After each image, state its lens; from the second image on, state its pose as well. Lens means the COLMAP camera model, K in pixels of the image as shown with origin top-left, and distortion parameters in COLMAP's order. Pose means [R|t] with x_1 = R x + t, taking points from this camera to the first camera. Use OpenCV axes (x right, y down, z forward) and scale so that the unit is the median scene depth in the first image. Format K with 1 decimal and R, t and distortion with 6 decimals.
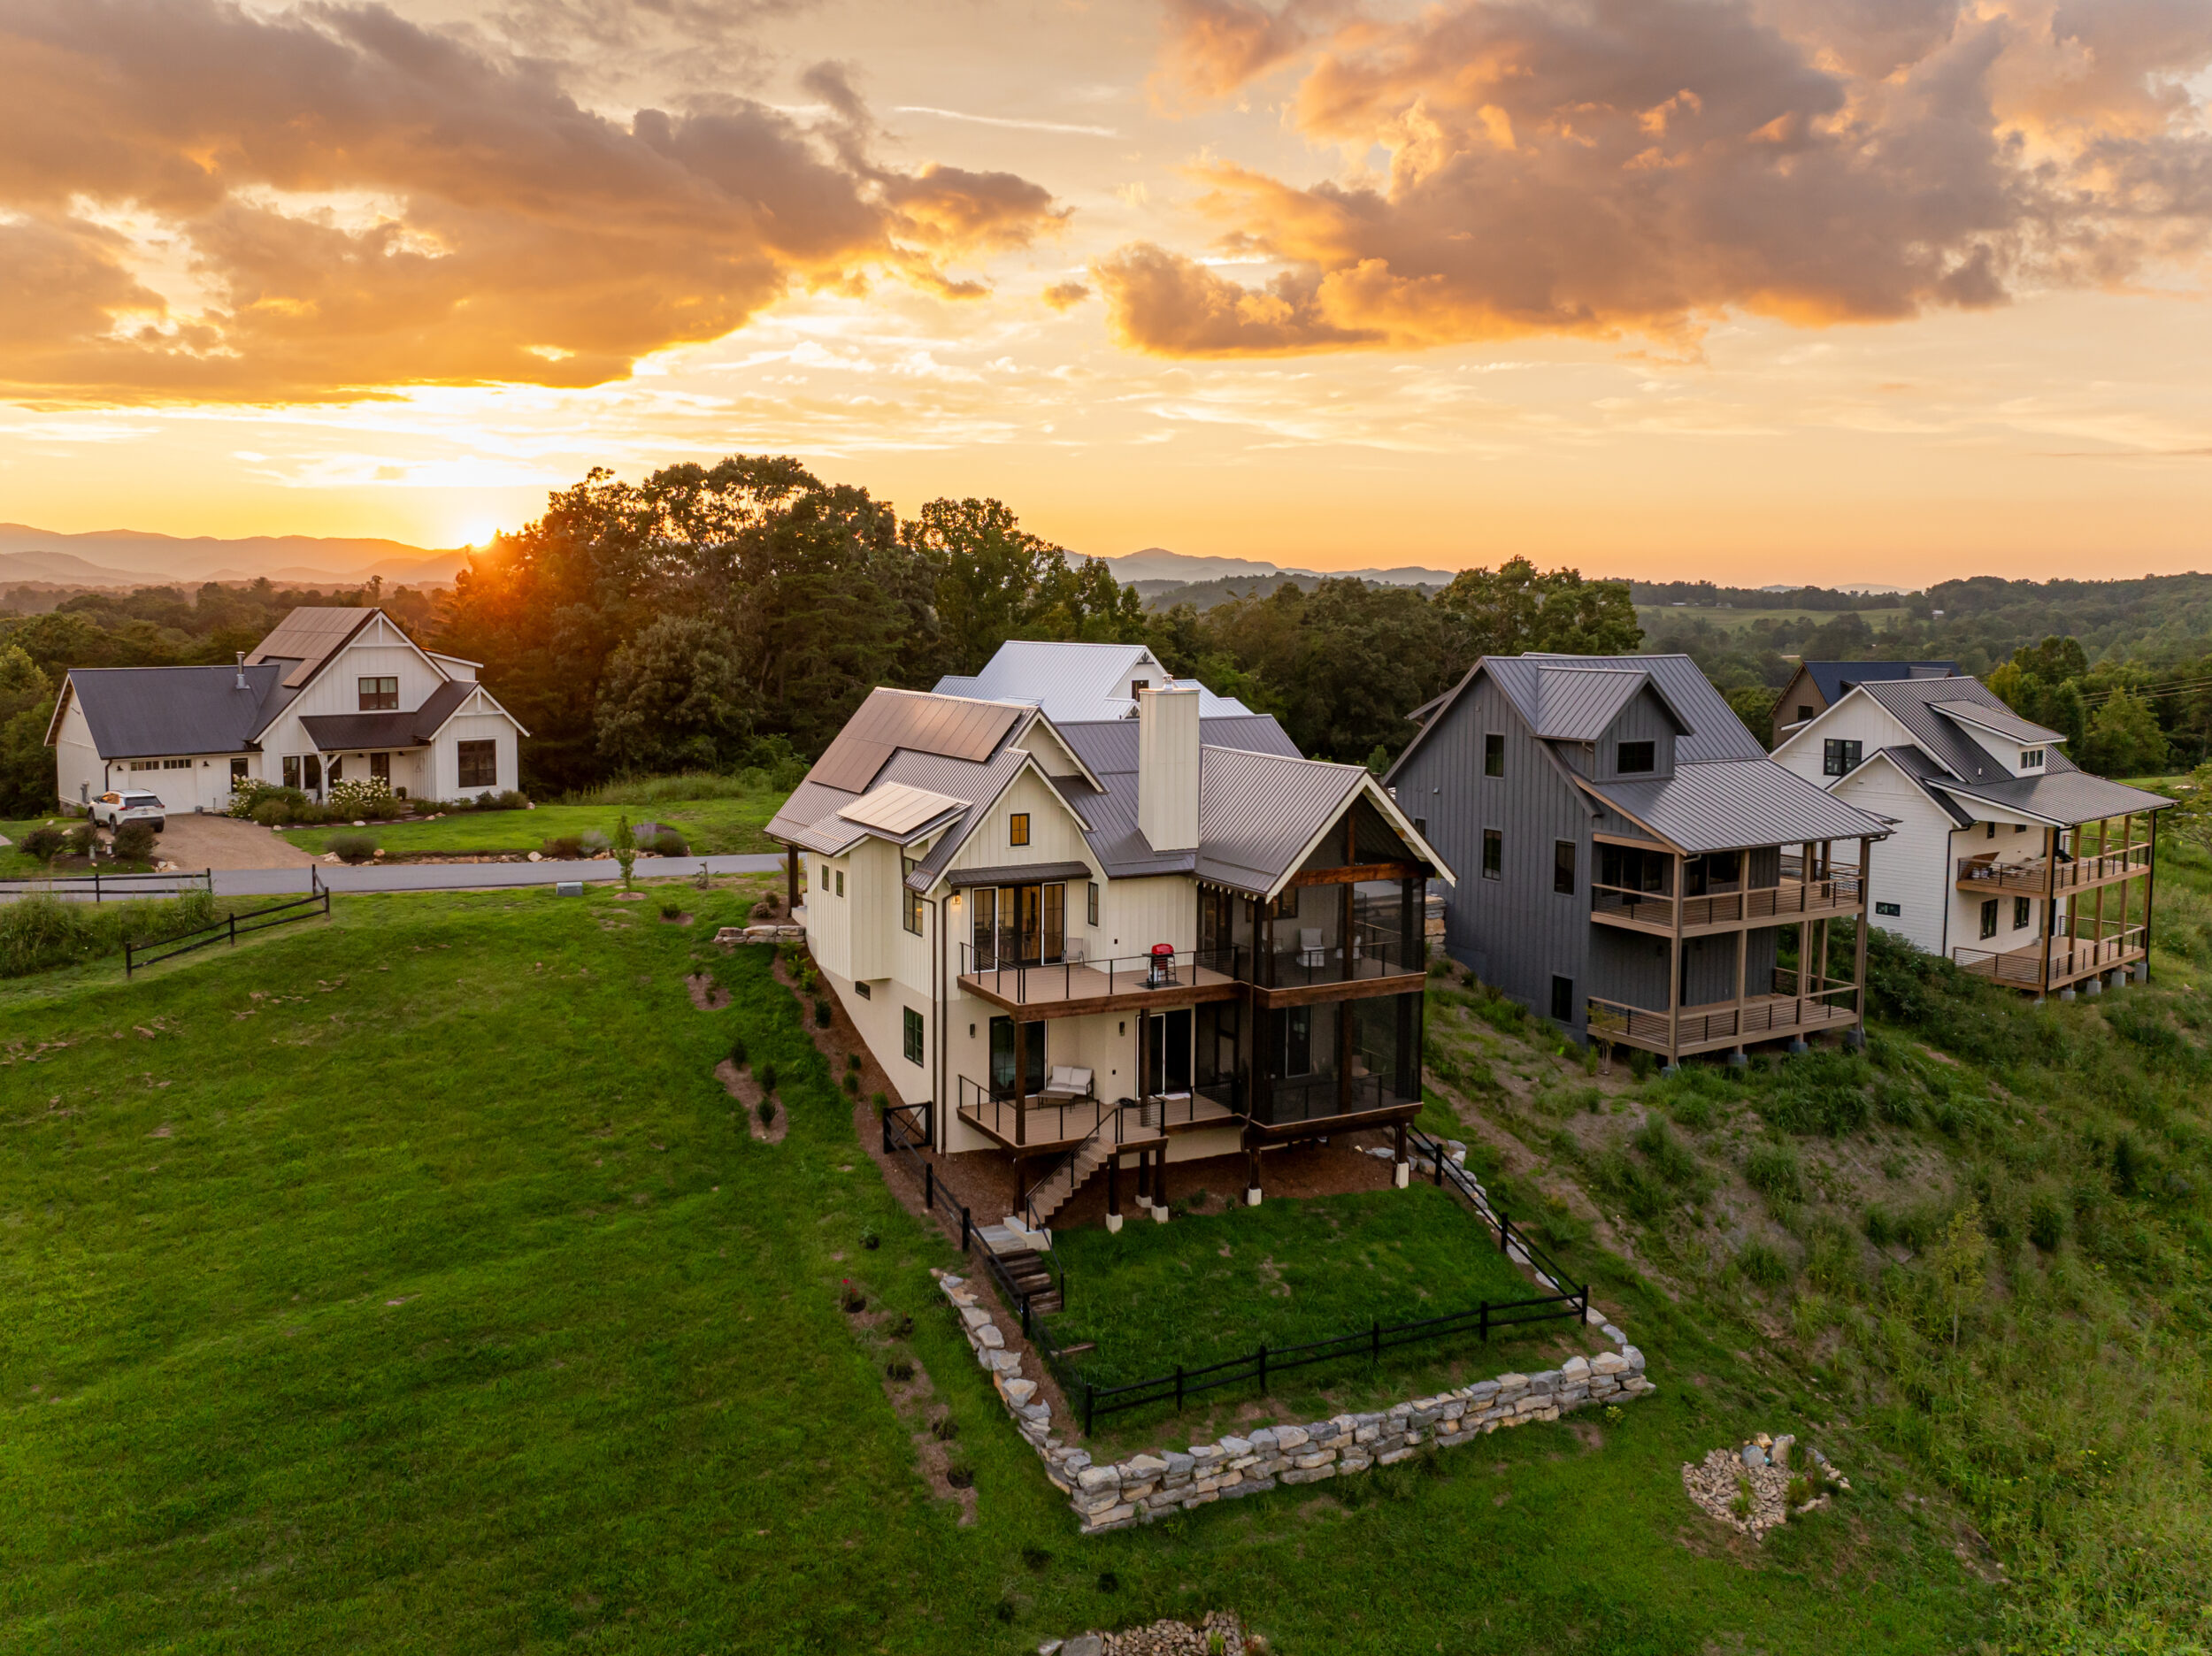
lens RADIAL K [[1680.3, 0, 989.7], [0, 1680.3, 824.3], [0, 0, 1]] dist [-0.031376, -0.000024]
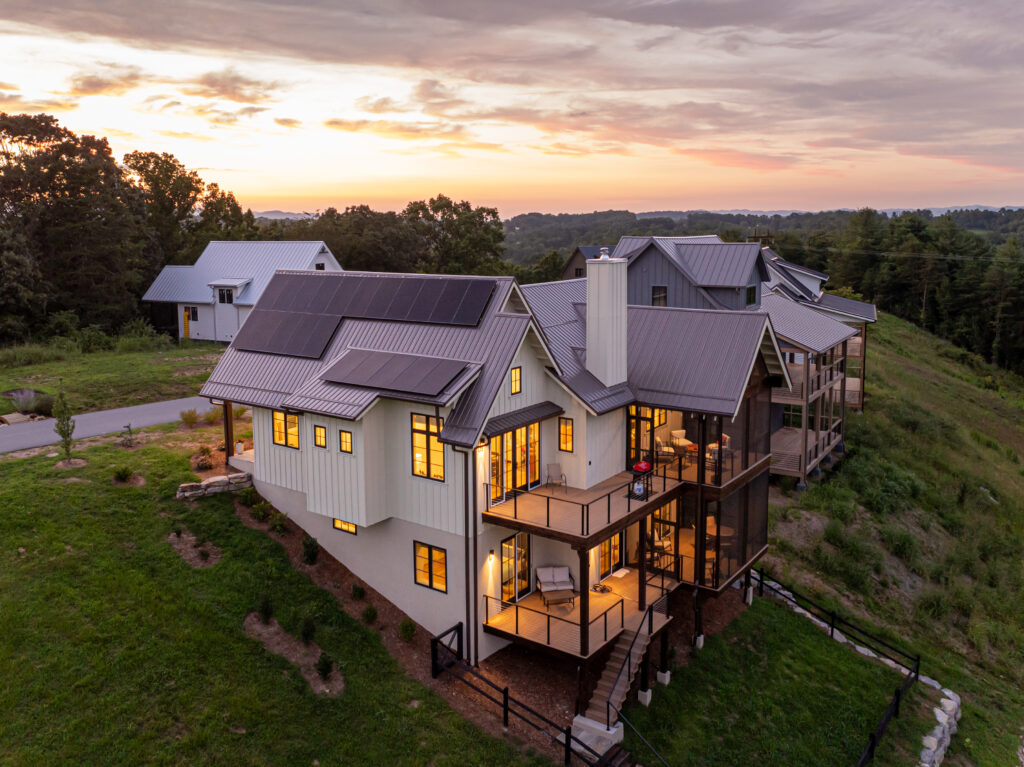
lens RADIAL K [[829.2, 0, 456.8], [0, 829.2, 327.2], [0, 0, 1]] dist [-0.058352, 0.021726]
pose [[0.889724, -0.064170, 0.451966, -0.222119], [0.070215, 0.997526, 0.003407, -0.030715], [-0.451067, 0.028704, 0.892028, 0.390770]]
